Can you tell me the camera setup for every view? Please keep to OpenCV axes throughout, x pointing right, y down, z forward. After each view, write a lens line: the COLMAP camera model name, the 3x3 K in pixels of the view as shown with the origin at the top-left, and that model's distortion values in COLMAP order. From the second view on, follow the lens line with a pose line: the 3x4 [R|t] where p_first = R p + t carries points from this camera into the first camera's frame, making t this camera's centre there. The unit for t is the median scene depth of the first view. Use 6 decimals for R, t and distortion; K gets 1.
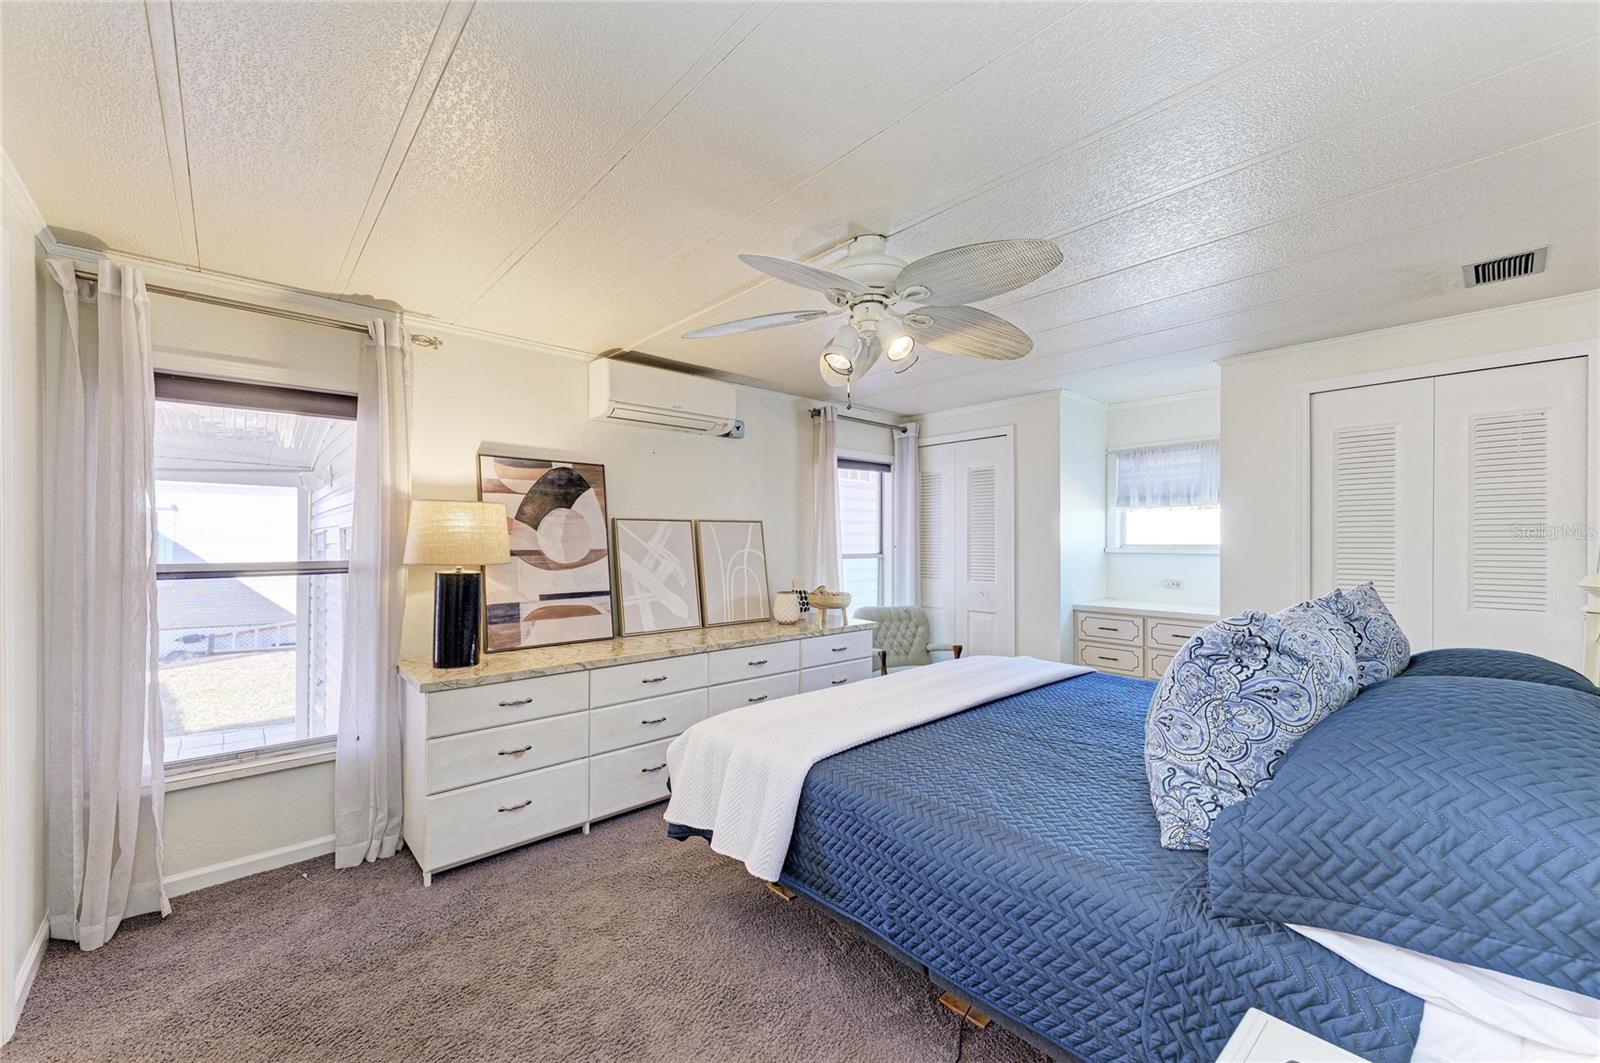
lens RADIAL K [[629.3, 0, 803.4], [0, 629.3, 536.8], [0, 0, 1]] dist [0.001637, -0.000100]
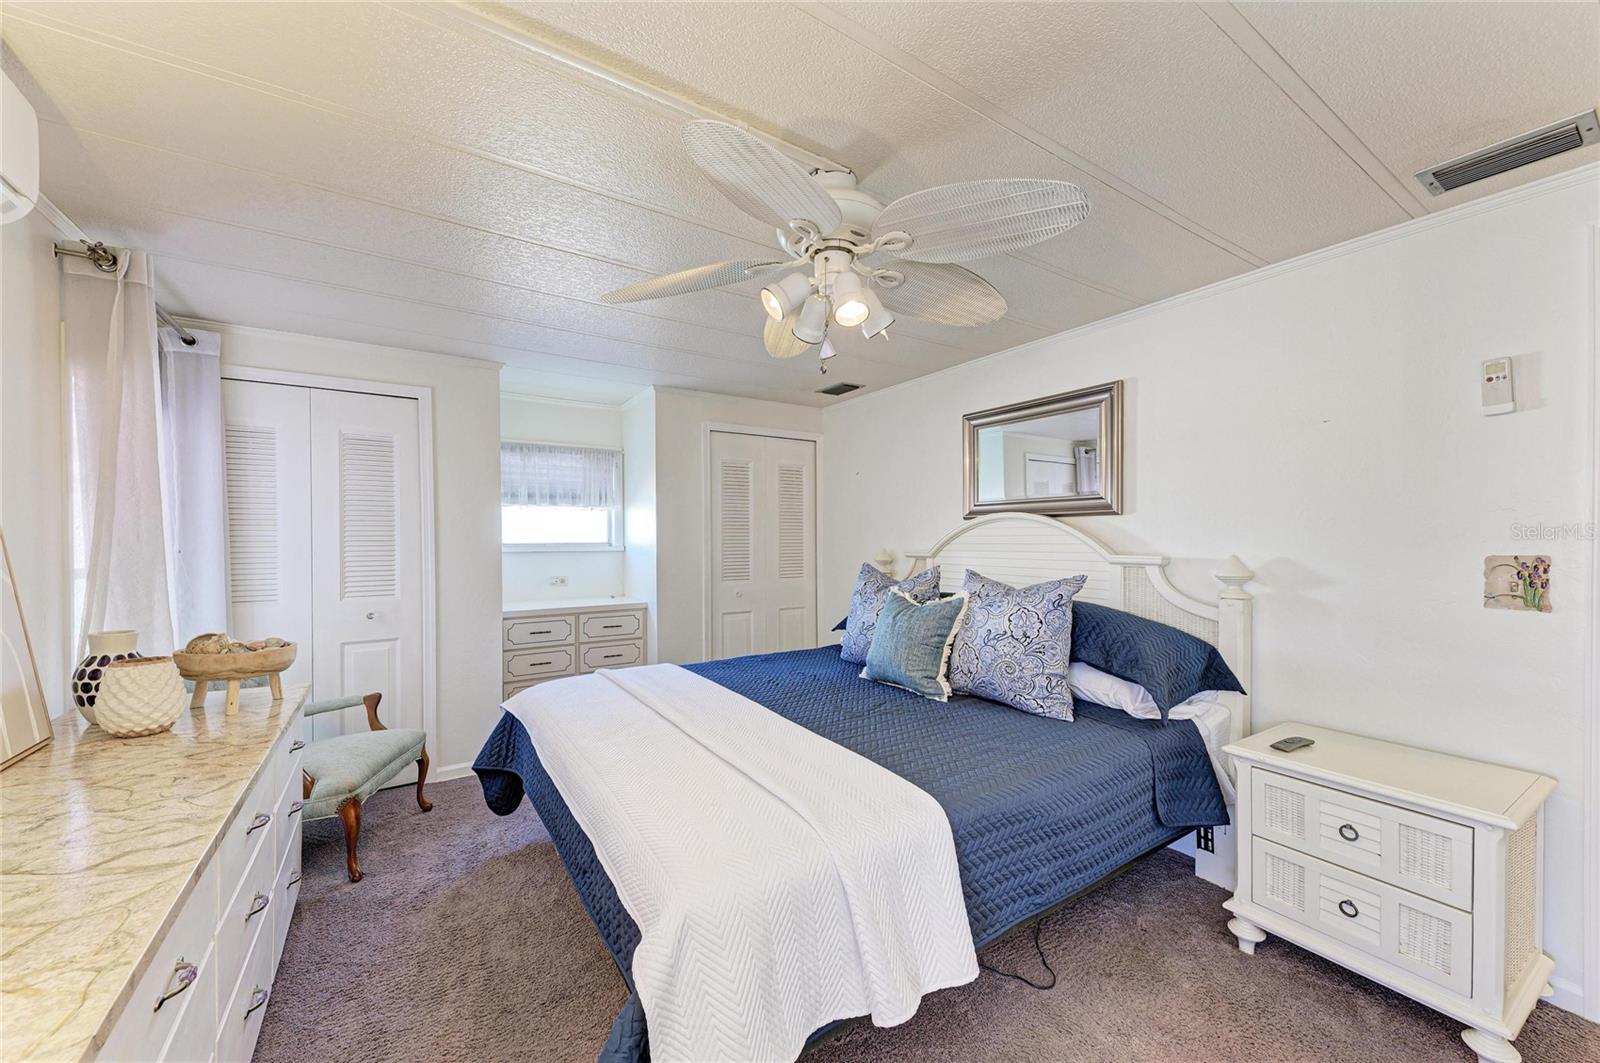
lens RADIAL K [[614.8, 0, 813.8], [0, 614.8, 541.6], [0, 0, 1]] dist [0.029923, -0.010278]
pose [[0.146055, -0.007088, 0.989251, -0.356029], [-0.004478, 0.999959, 0.007826, 0.000535], [-0.989266, -0.005573, 0.146017, 0.437756]]
